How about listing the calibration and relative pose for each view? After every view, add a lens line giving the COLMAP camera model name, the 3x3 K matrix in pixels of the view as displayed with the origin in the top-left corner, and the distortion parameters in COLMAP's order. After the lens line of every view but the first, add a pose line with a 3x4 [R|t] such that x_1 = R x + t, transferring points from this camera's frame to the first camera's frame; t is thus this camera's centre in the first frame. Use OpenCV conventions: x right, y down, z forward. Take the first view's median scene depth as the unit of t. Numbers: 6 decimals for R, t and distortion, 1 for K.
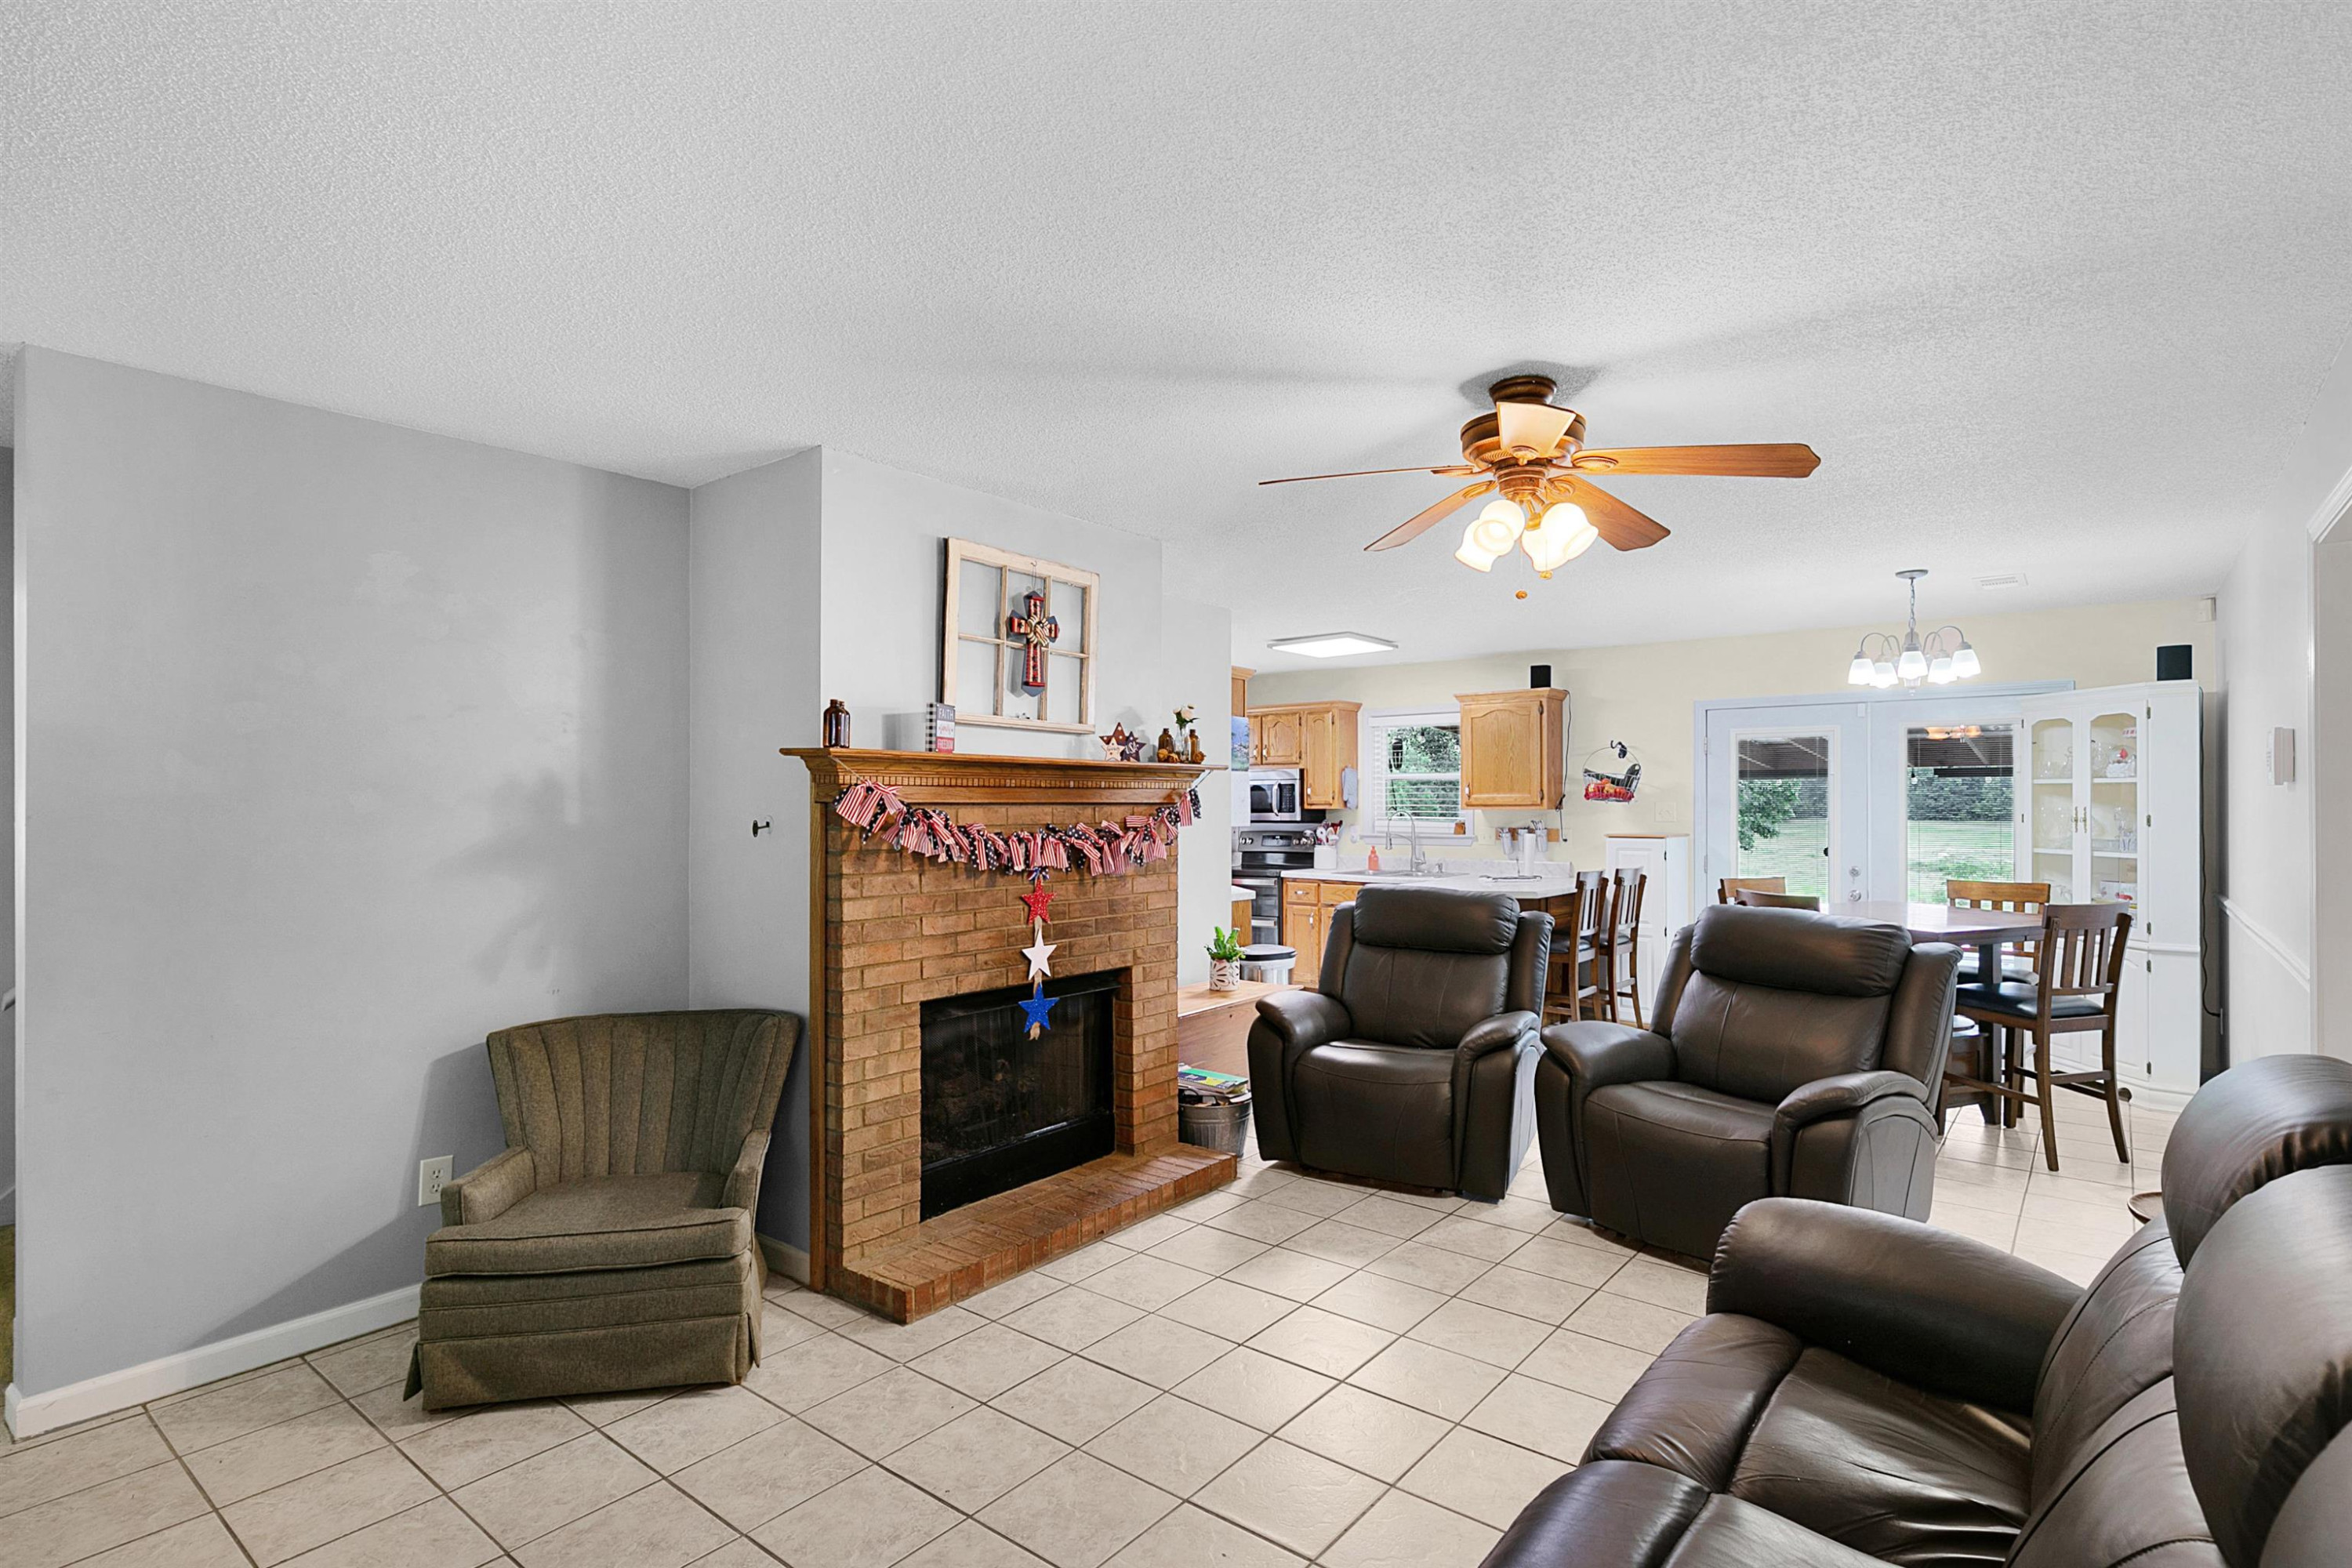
lens RADIAL K [[1178.5, 0, 1176.1], [0, 1178.5, 786.8], [0, 0, 1]] dist [0.002217, -0.000163]
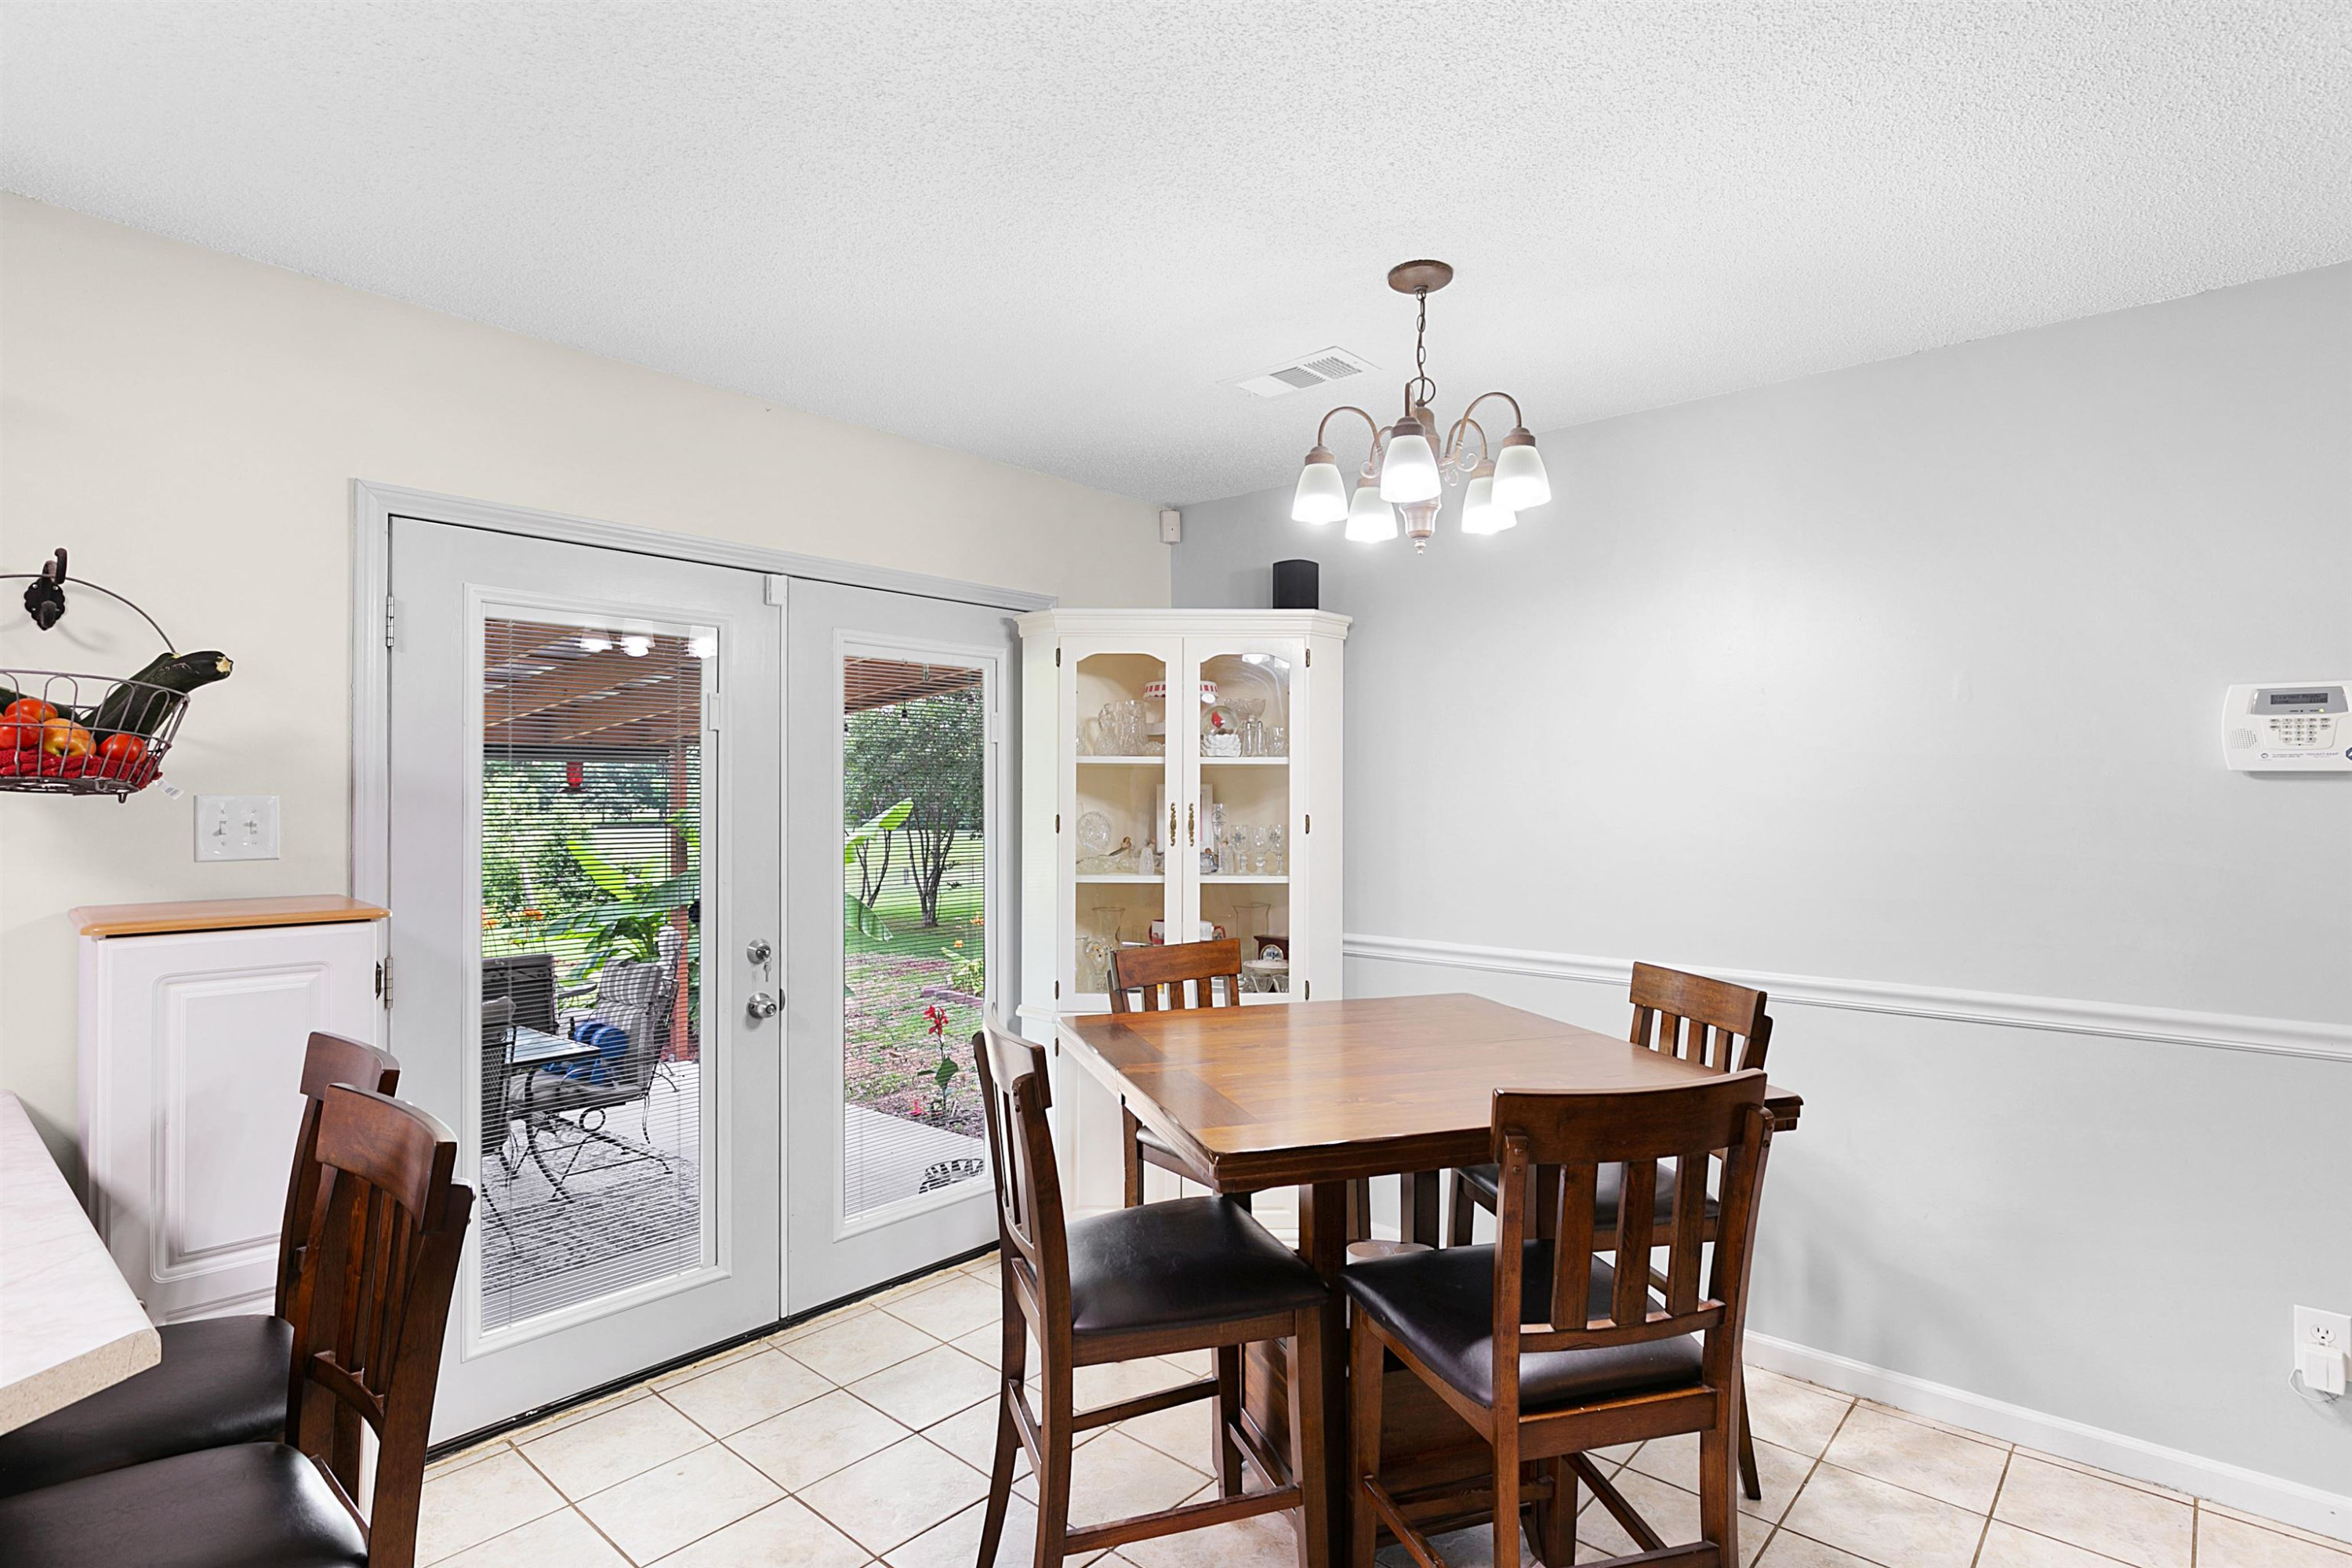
lens RADIAL K [[1178.5, 0, 1177.1], [0, 1178.5, 795.3], [0, 0, 1]] dist [0.002217, -0.000163]
pose [[0.060035, 0.000971, 0.998196, 0.240651], [-0.011503, 0.999934, -0.000281, 0.019267], [-0.998130, -0.011465, 0.060042, 1.399168]]
